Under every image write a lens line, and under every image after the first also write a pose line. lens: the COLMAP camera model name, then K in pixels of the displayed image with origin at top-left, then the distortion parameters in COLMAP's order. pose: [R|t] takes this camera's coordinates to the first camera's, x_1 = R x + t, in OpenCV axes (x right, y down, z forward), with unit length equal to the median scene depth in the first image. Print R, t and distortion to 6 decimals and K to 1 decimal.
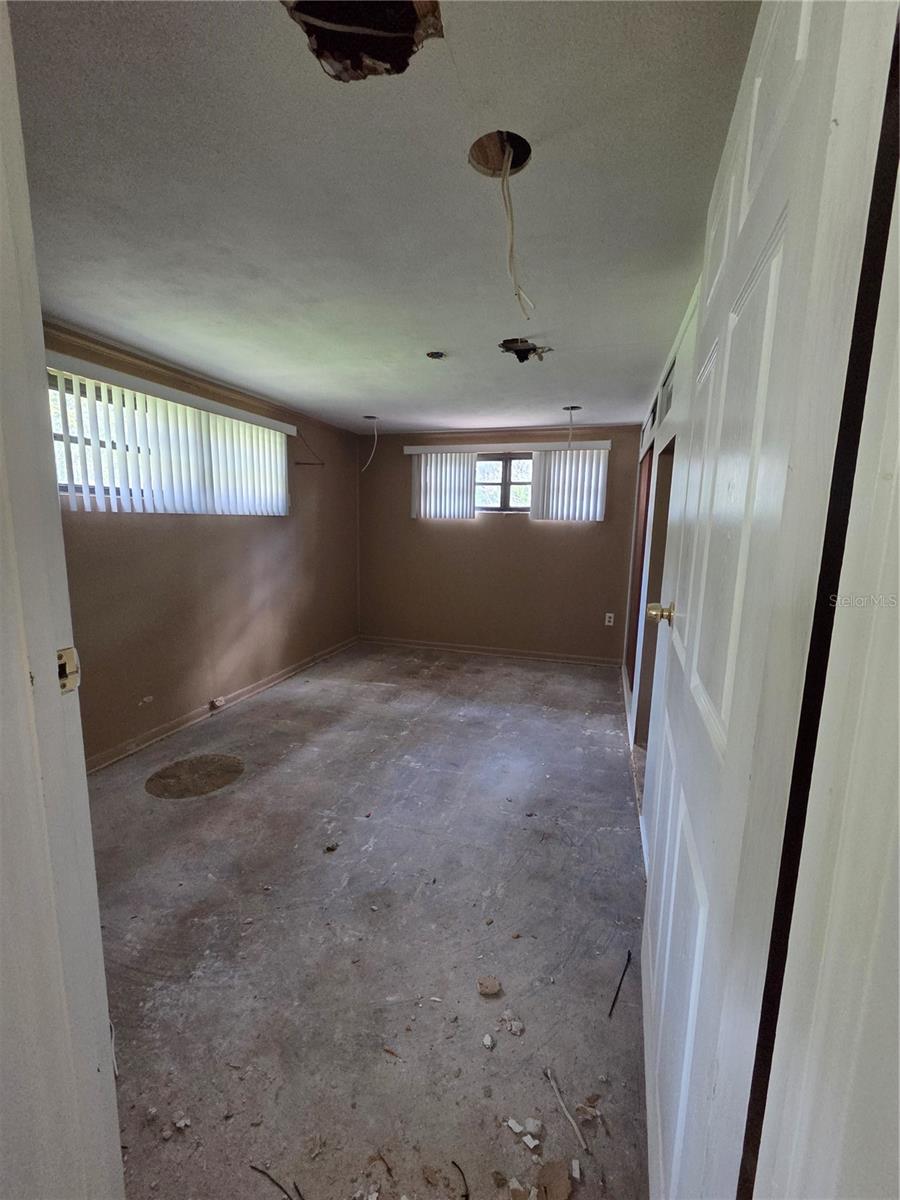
lens RADIAL K [[491.0, 0, 452.6], [0, 491.0, 599.2], [0, 0, 1]] dist [0.000851, 0.000165]
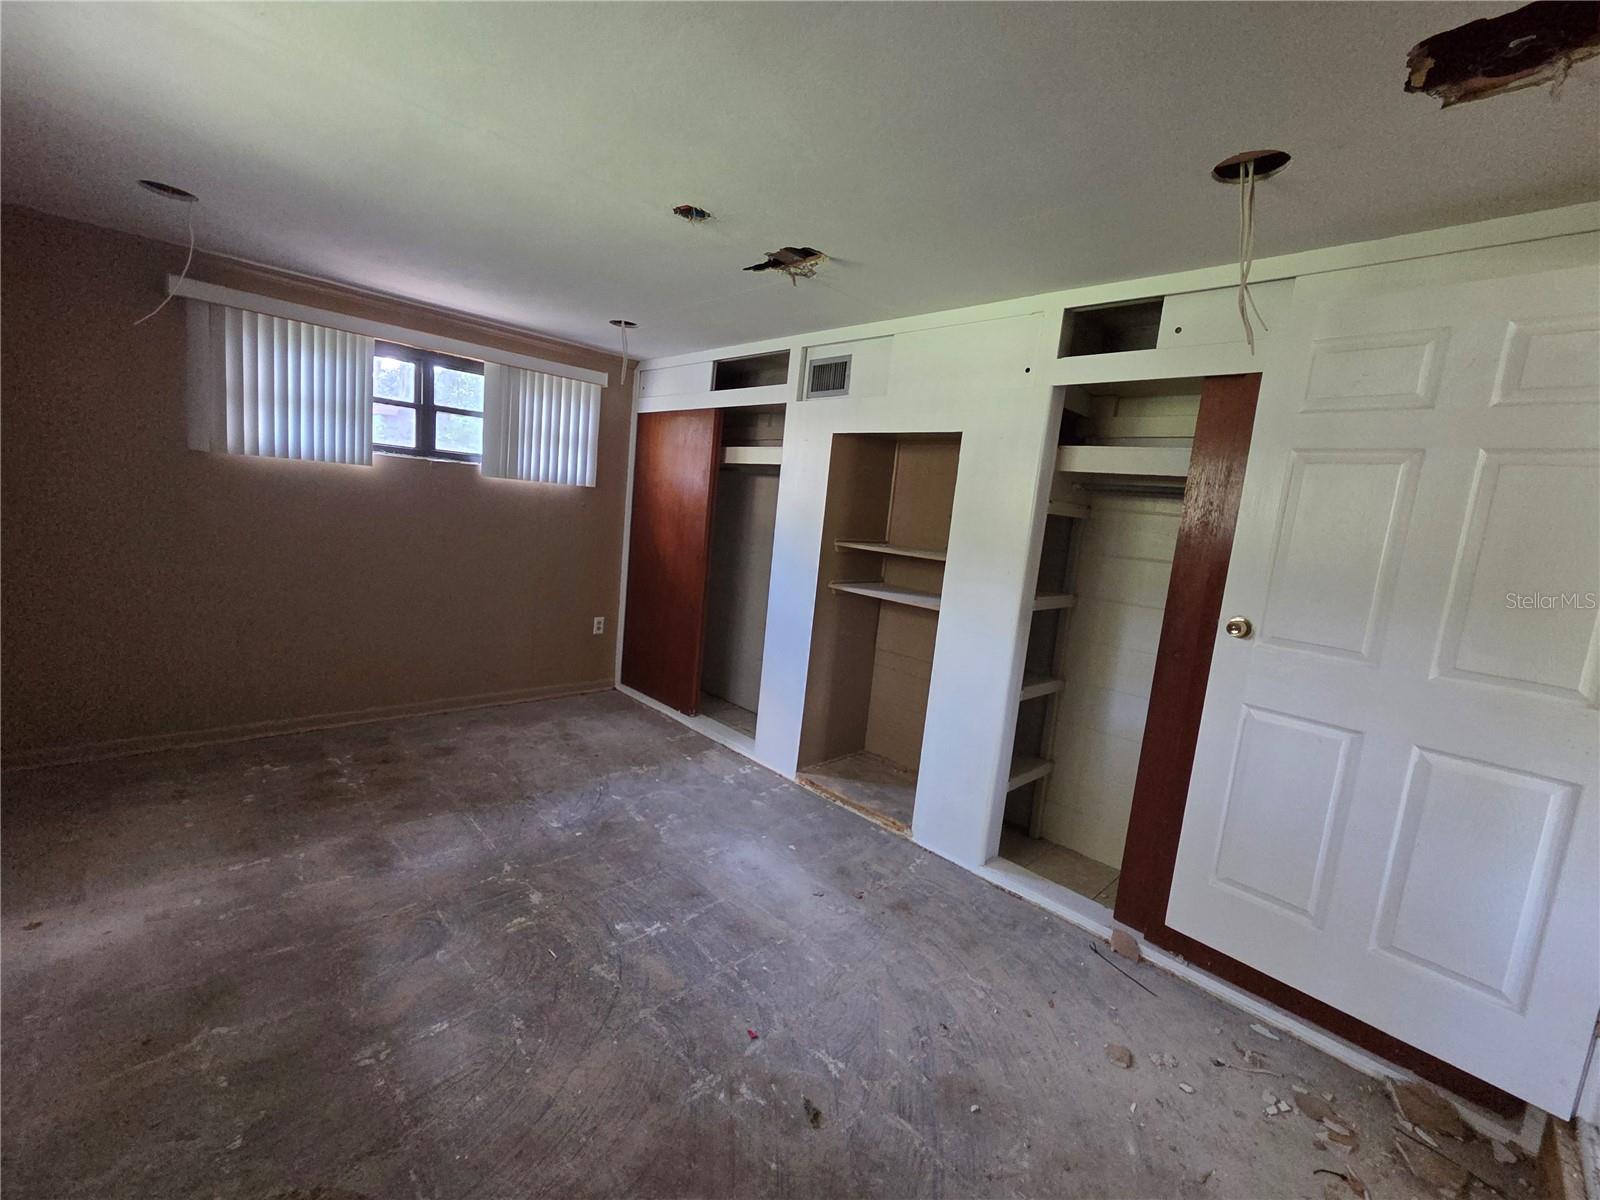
lens RADIAL K [[654.7, 0, 802.5], [0, 654.7, 602.0], [0, 0, 1]] dist [0.000851, 0.000165]
pose [[0.486793, -0.097958, 0.868007, -0.456685], [0.054405, 0.995163, 0.081797, -0.069634], [-0.871822, 0.007406, 0.489768, 0.351435]]
